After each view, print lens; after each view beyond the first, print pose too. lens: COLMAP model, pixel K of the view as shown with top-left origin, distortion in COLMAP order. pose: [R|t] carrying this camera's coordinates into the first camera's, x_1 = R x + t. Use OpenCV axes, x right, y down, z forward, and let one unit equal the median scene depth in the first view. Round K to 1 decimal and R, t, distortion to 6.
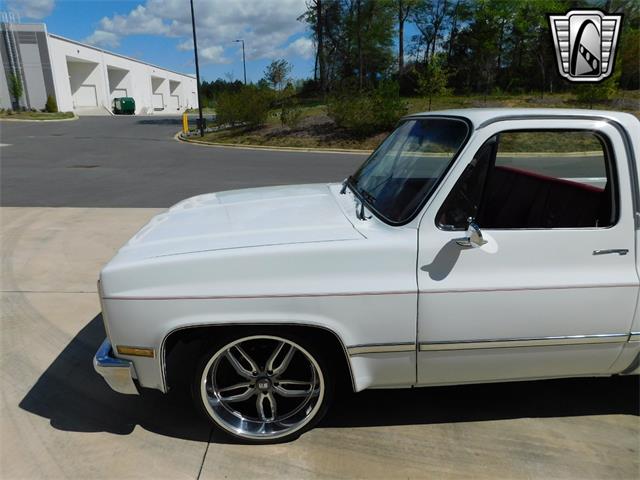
lens RADIAL K [[418.4, 0, 316.8], [0, 418.4, 236.9], [0, 0, 1]] dist [-0.073716, 0.054509]
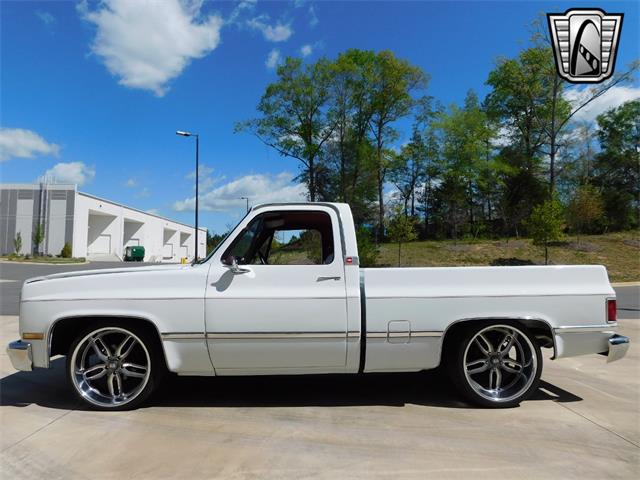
lens RADIAL K [[418.4, 0, 316.8], [0, 418.4, 236.9], [0, 0, 1]] dist [-0.073716, 0.054509]
pose [[0.999917, -0.000386, -0.012900, 0.069402], [-0.004134, 0.937323, -0.348437, 0.046745], [0.012226, 0.348461, 0.937244, -0.063102]]
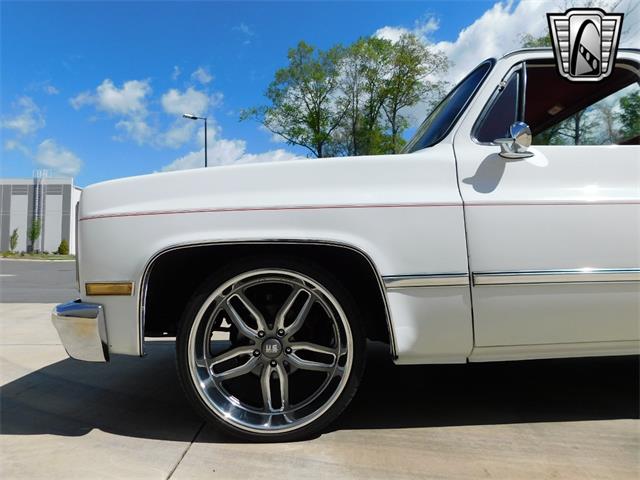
lens RADIAL K [[418.4, 0, 316.8], [0, 418.4, 236.9], [0, 0, 1]] dist [-0.073716, 0.054509]
pose [[0.999912, -0.013245, -0.001168, -0.004648], [0.012047, 0.939622, -0.342003, 0.045562], [0.005627, 0.341959, 0.939698, 0.023784]]
